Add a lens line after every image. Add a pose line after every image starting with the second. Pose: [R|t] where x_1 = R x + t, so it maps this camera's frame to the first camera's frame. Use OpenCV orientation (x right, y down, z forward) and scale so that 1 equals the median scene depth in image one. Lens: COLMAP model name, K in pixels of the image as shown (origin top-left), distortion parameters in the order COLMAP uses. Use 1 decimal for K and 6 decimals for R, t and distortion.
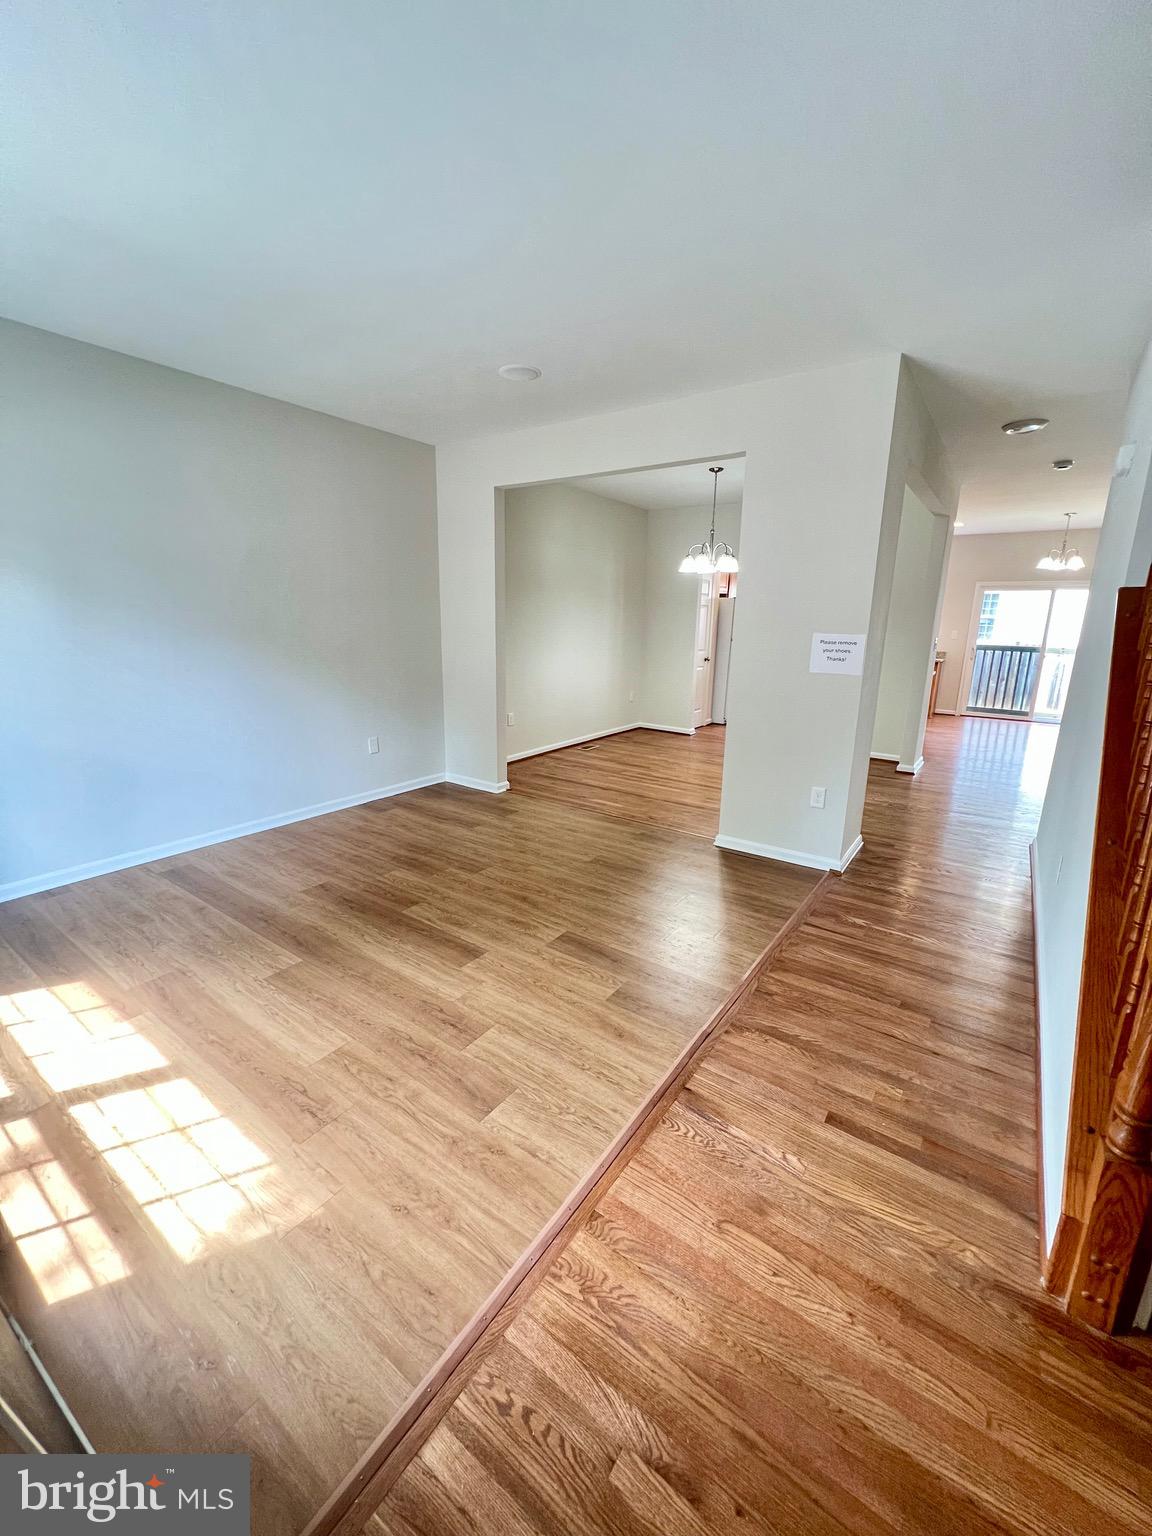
lens RADIAL K [[613.3, 0, 576.7], [0, 613.3, 762.9], [0, 0, 1]] dist [-0.003128, 0.001081]
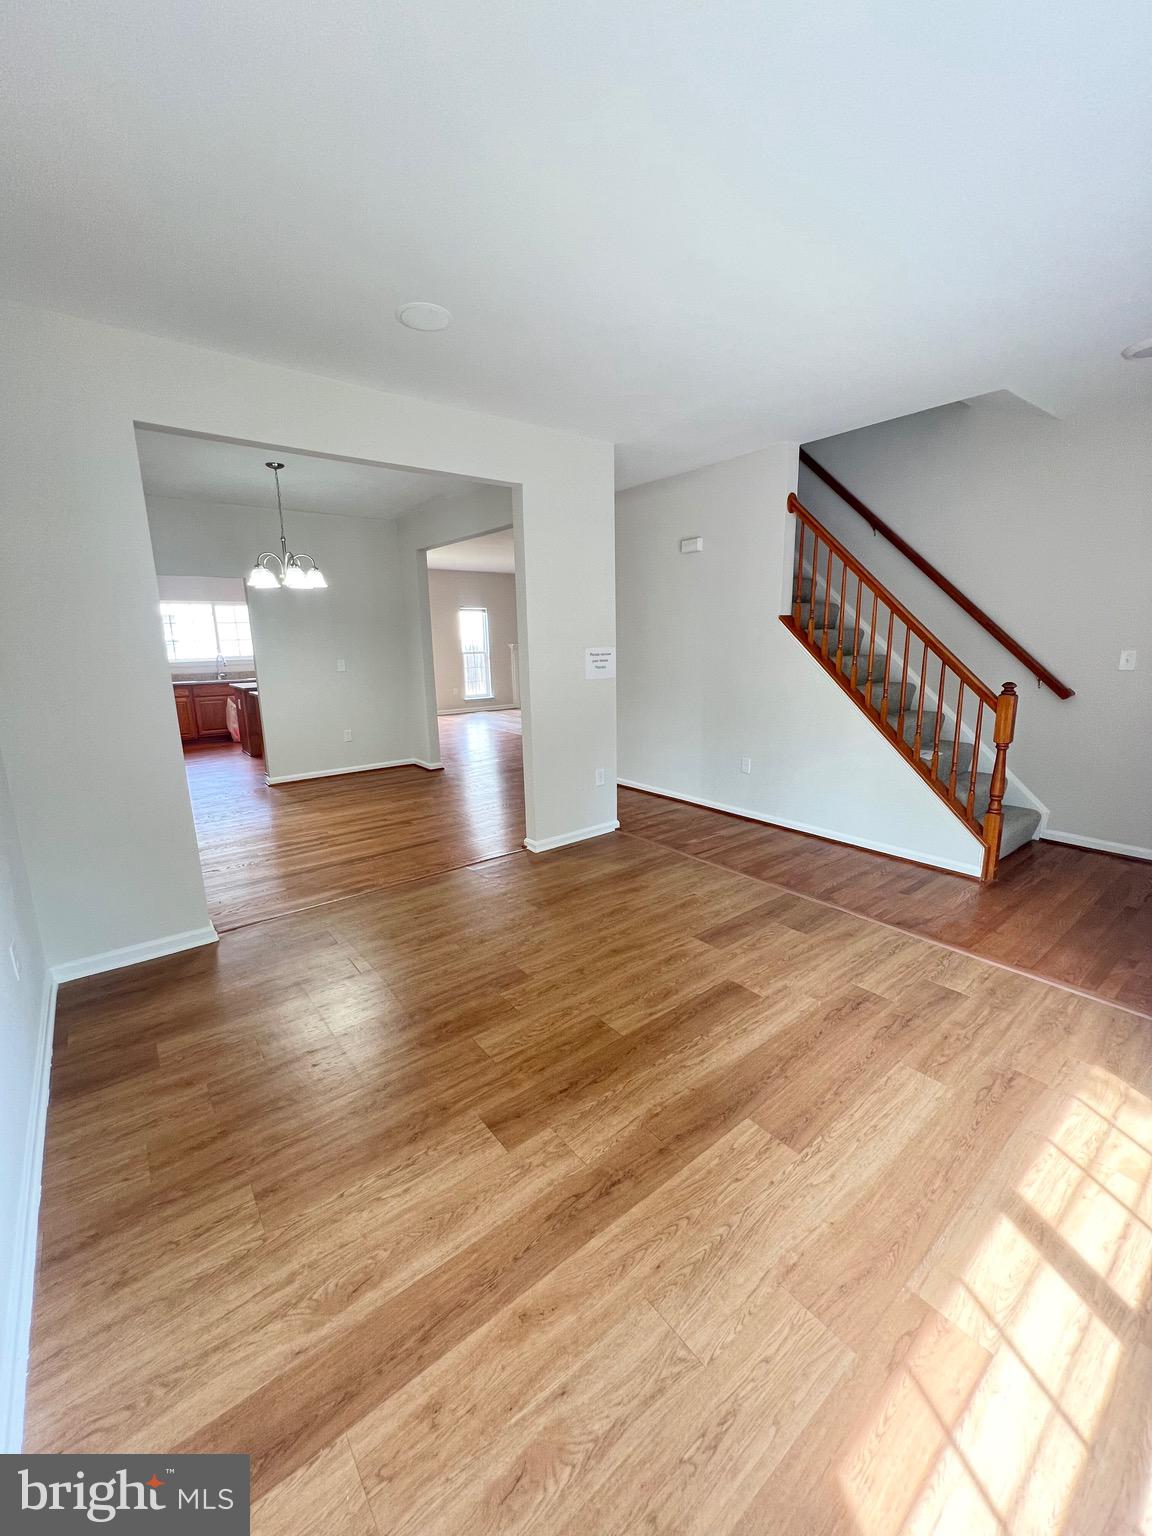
lens RADIAL K [[613.3, 0, 574.4], [0, 613.3, 770.3], [0, 0, 1]] dist [-0.003128, 0.001081]
pose [[0.279073, -0.225736, 0.933360, -1.156872], [0.244884, 0.956570, 0.158129, -0.248571], [-0.928520, 0.184436, 0.322232, 0.941593]]
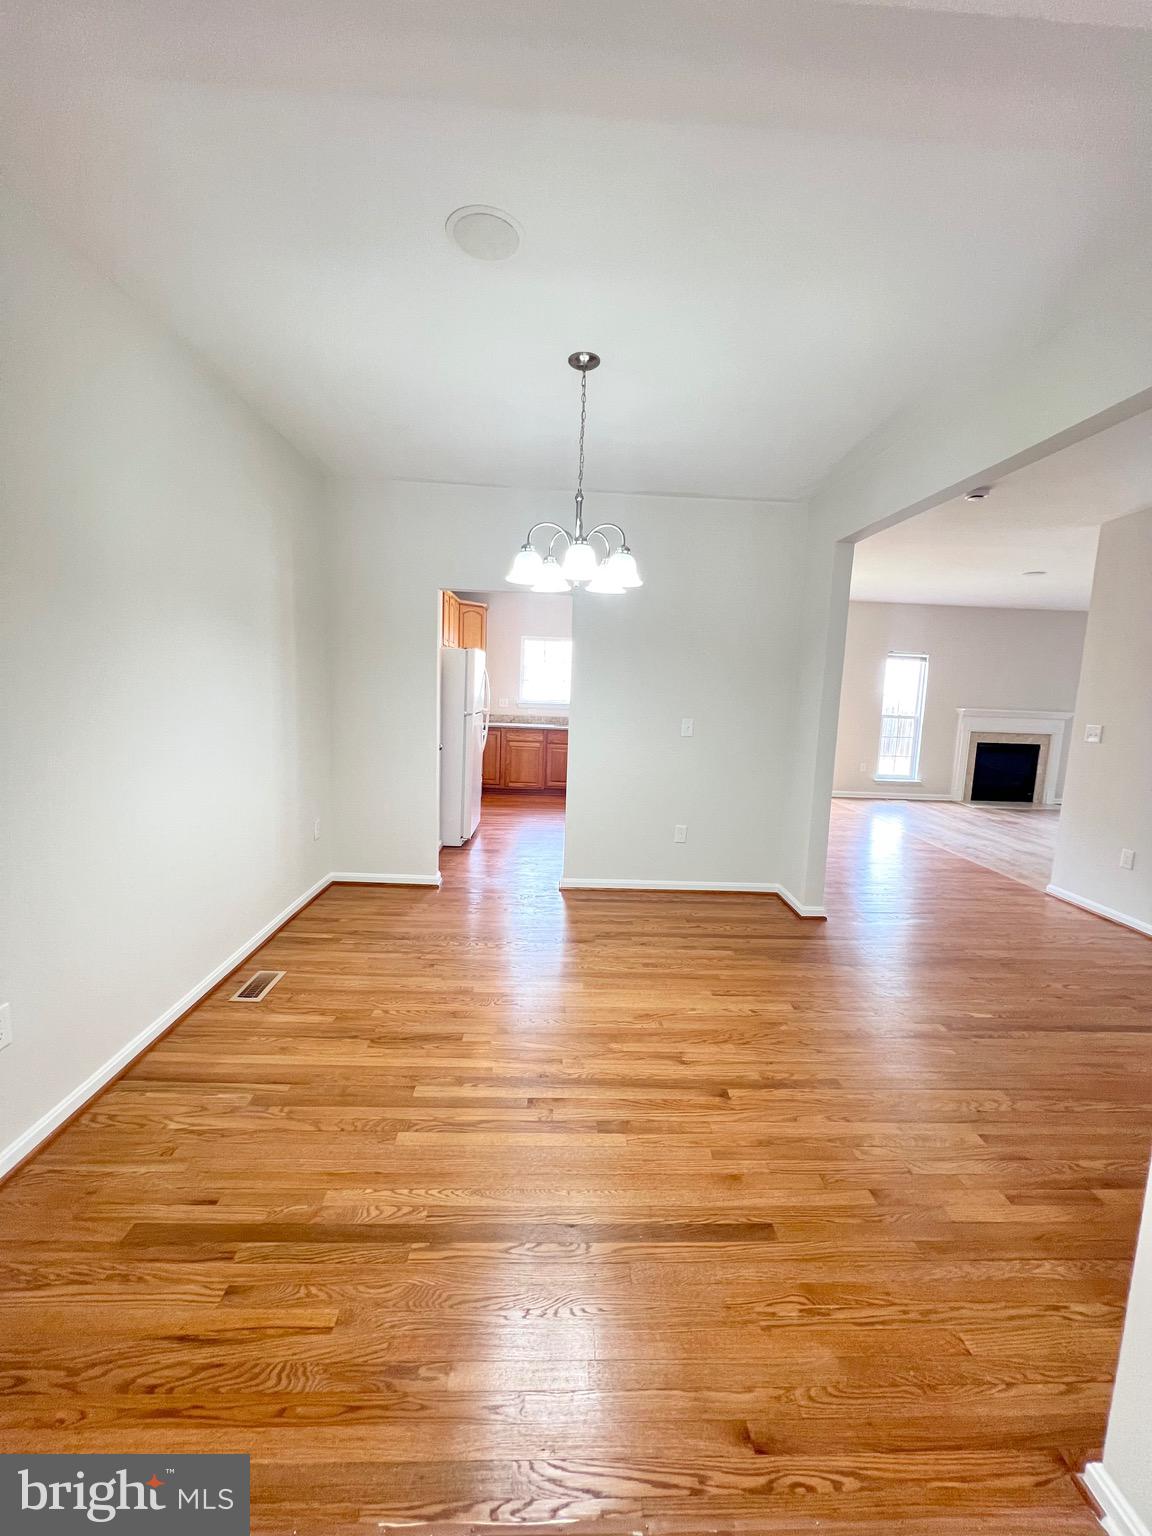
lens RADIAL K [[613.3, 0, 576.6], [0, 613.3, 766.1], [0, 0, 1]] dist [-0.003128, 0.001081]
pose [[0.789506, -0.069257, 0.609822, -0.149919], [0.119854, 0.991880, -0.042523, -0.367344], [-0.601926, 0.106661, 0.791397, 1.491820]]
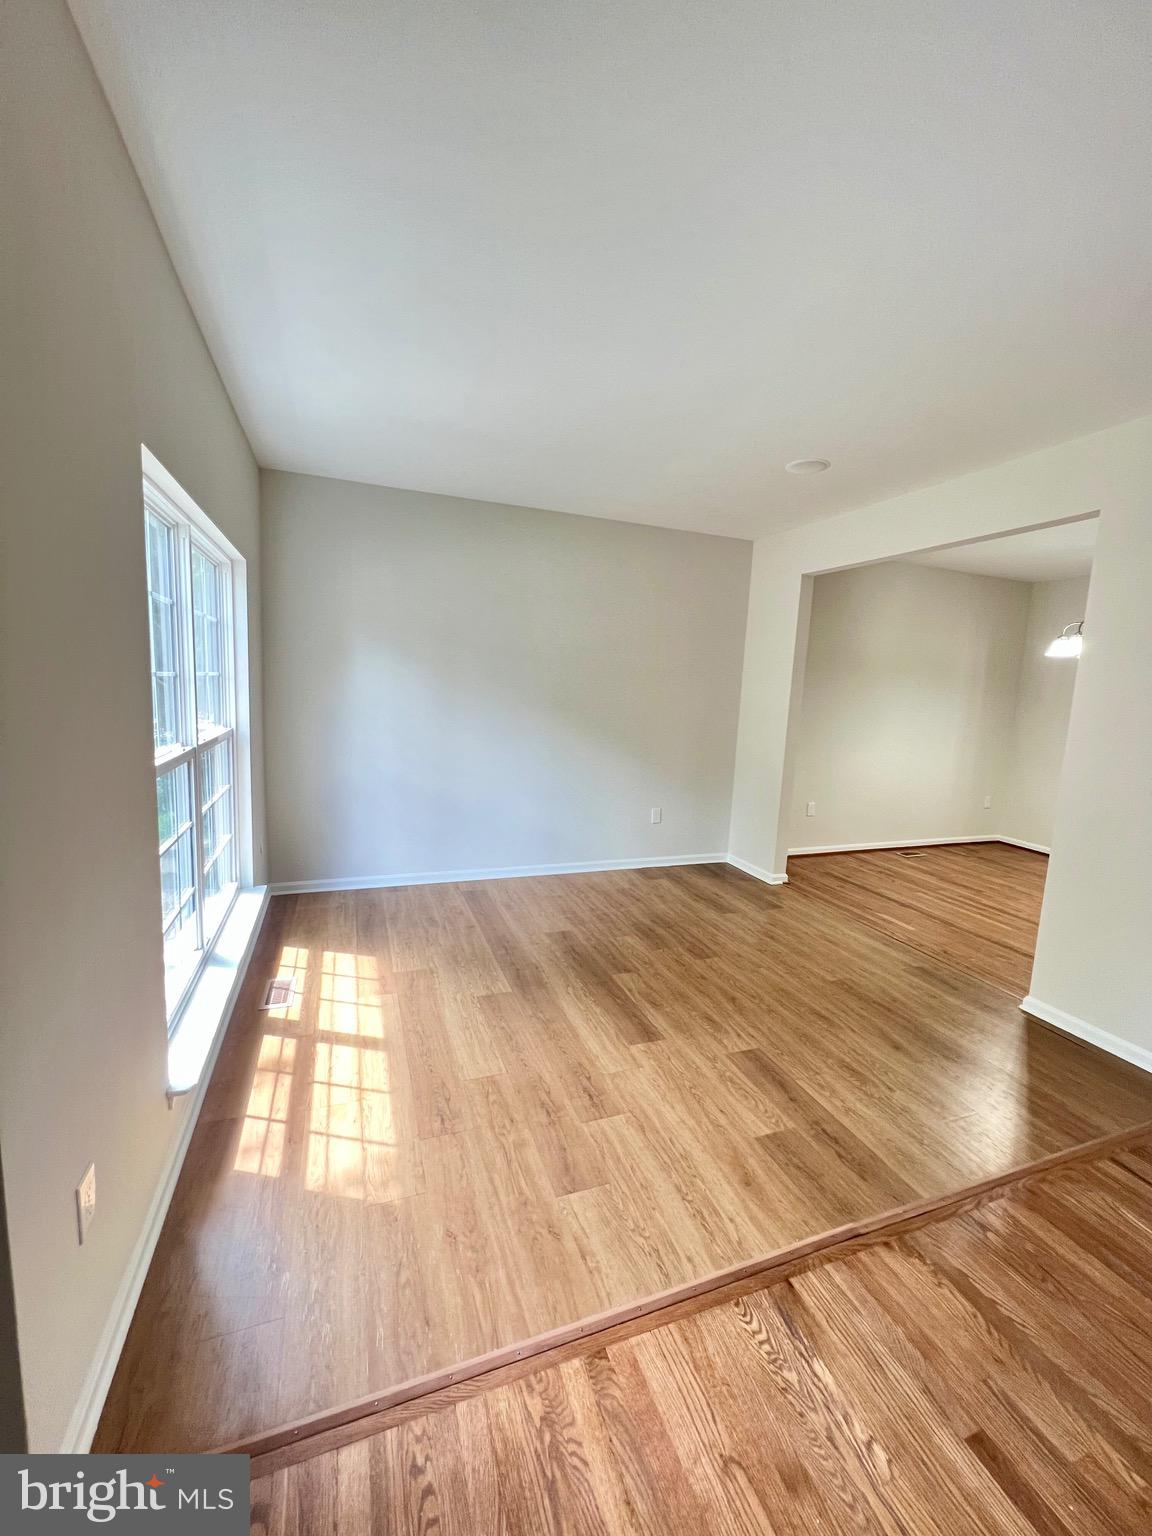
lens RADIAL K [[613.3, 0, 577.2], [0, 613.3, 759.5], [0, 0, 1]] dist [-0.003128, 0.001081]
pose [[0.829375, 0.089486, -0.551479, 0.261198], [-0.160429, 0.983664, -0.081656, -0.030438], [0.535163, 0.156197, 0.830183, 0.054452]]
